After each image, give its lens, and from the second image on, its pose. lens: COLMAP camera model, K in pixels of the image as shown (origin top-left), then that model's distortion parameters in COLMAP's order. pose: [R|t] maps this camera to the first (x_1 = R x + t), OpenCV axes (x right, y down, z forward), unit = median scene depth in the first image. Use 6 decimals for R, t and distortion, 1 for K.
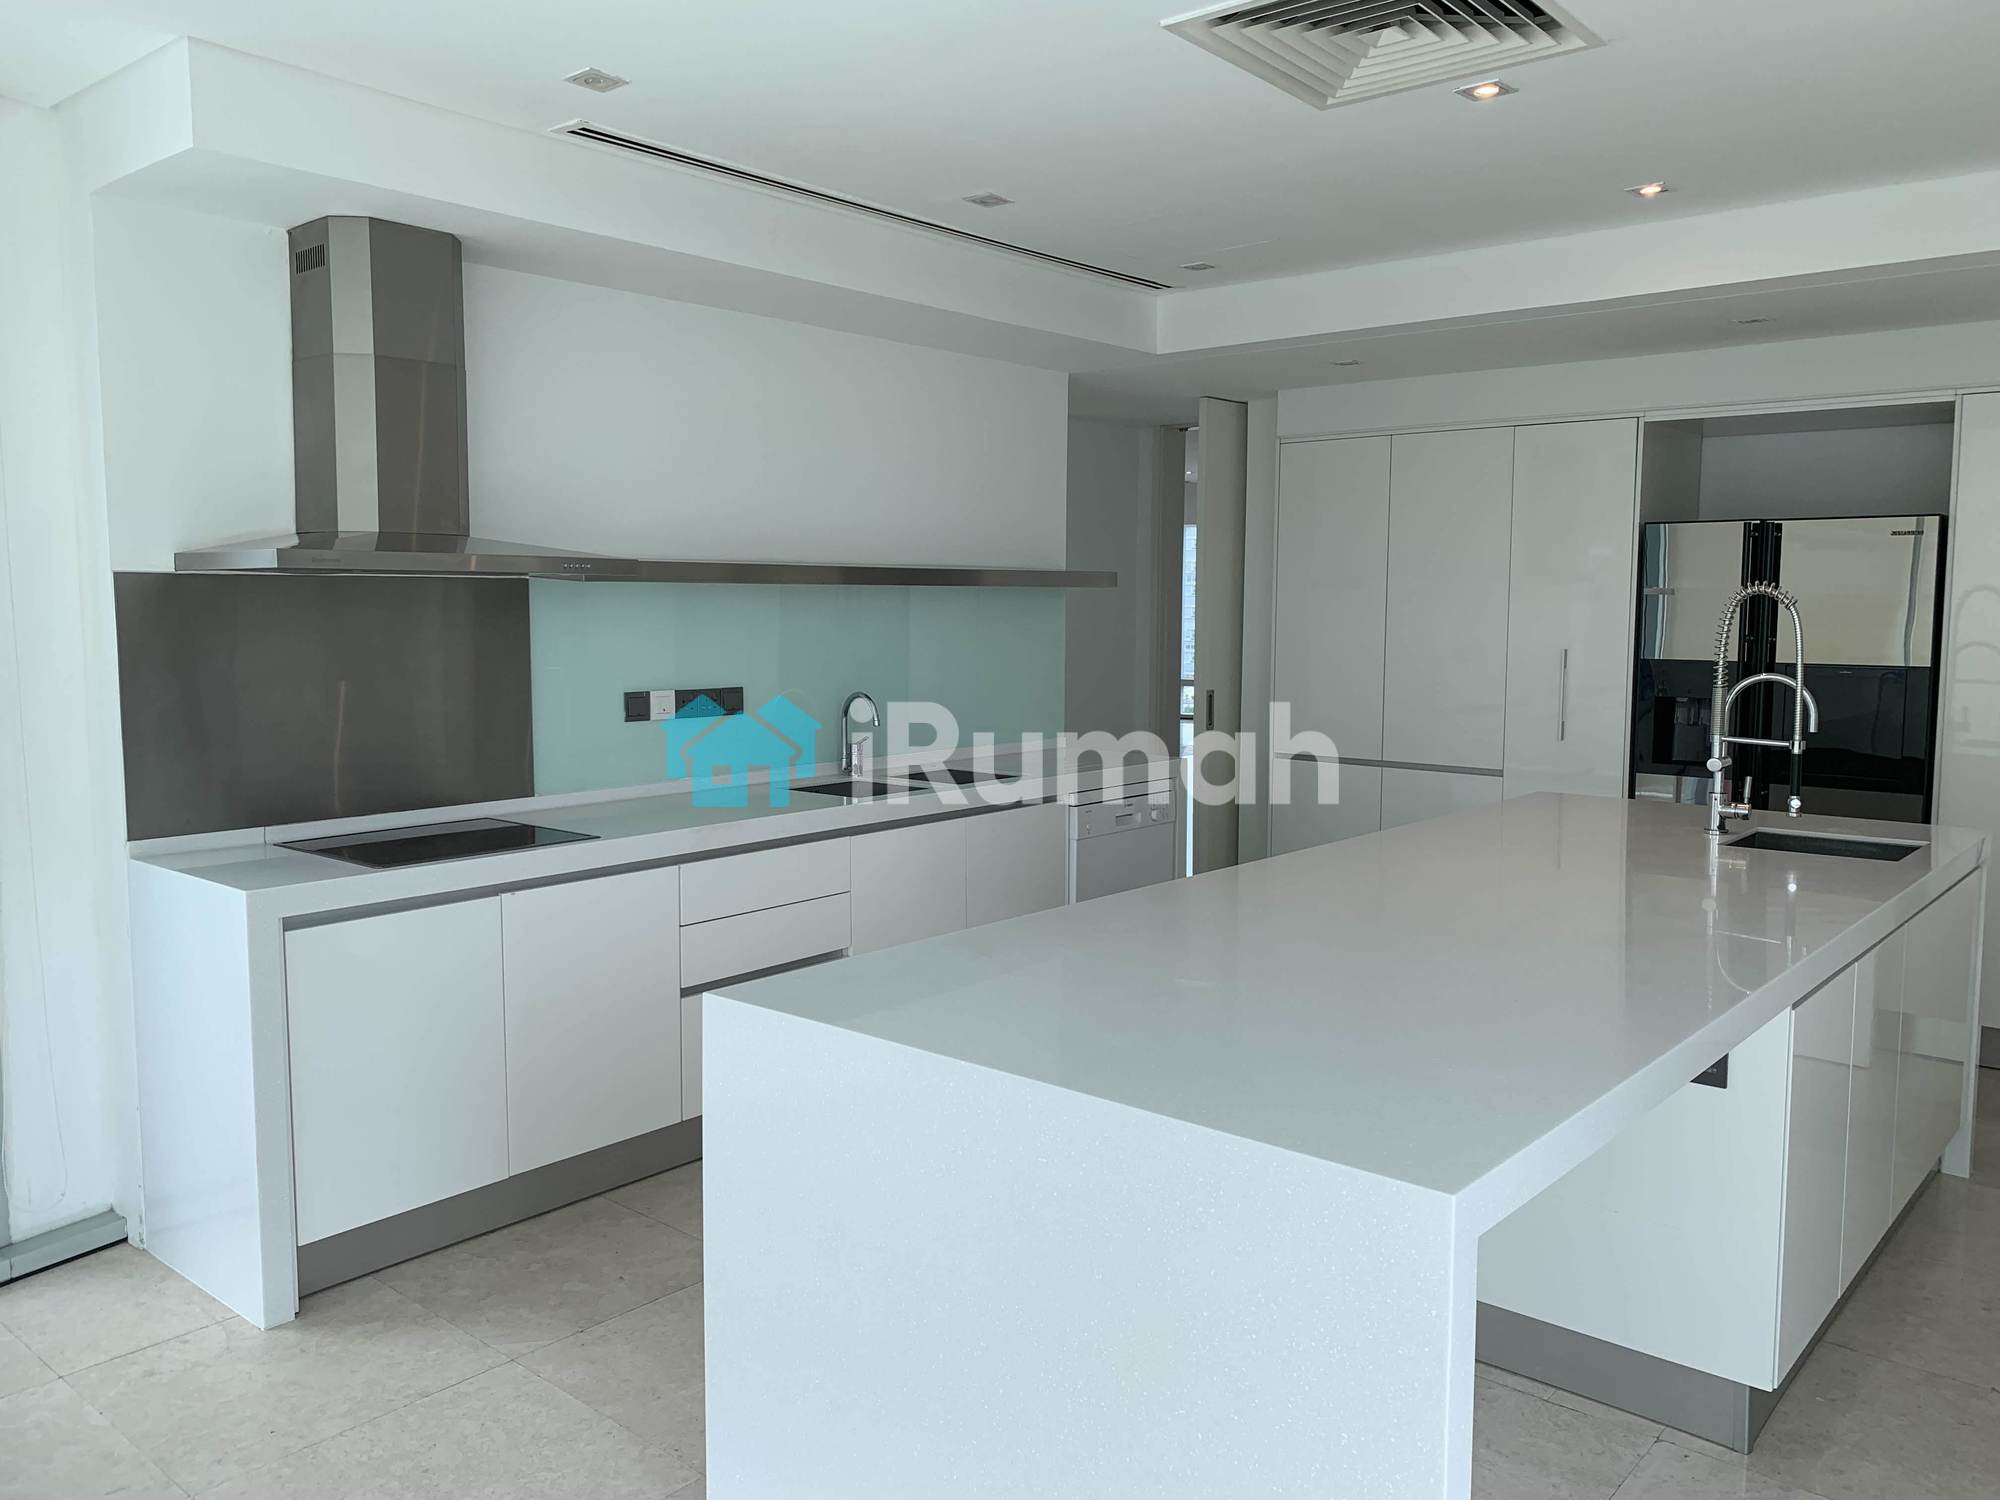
lens RADIAL K [[1531.6, 0, 997.4], [0, 1531.6, 743.4], [0, 0, 1]] dist [0.007196, -0.001312]
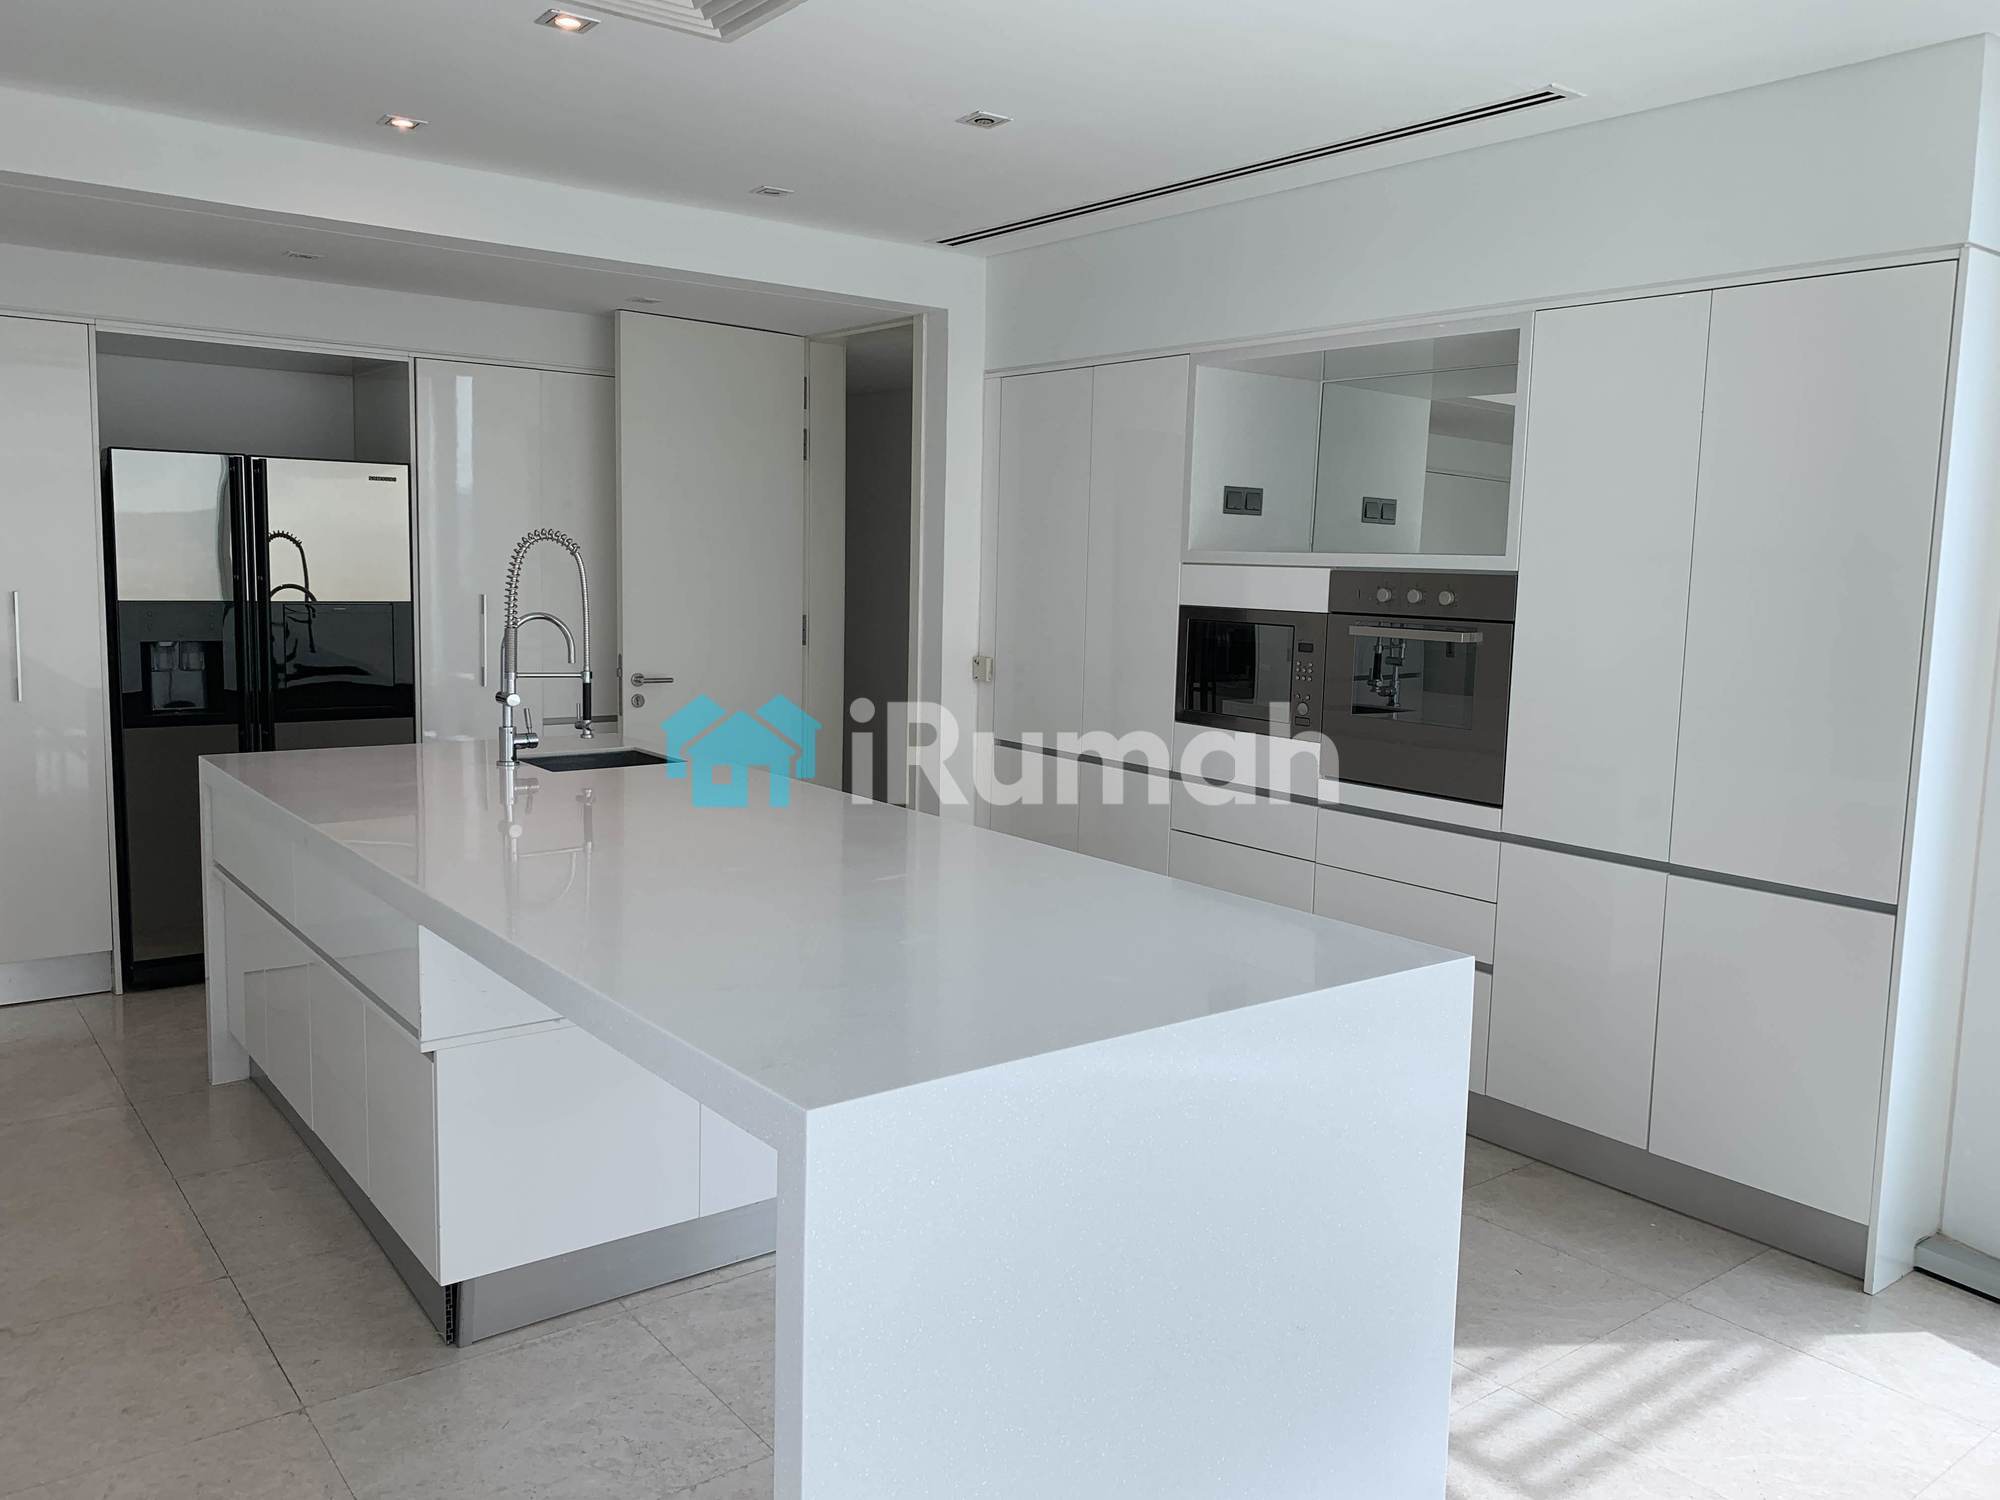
lens RADIAL K [[1531.6, 0, 997.7], [0, 1531.6, 753.2], [0, 0, 1]] dist [0.007196, -0.001312]
pose [[0.204144, -0.121522, 0.971369, -0.397230], [0.064089, 0.991795, 0.110609, -0.036028], [-0.976841, 0.039674, 0.210258, 0.348198]]
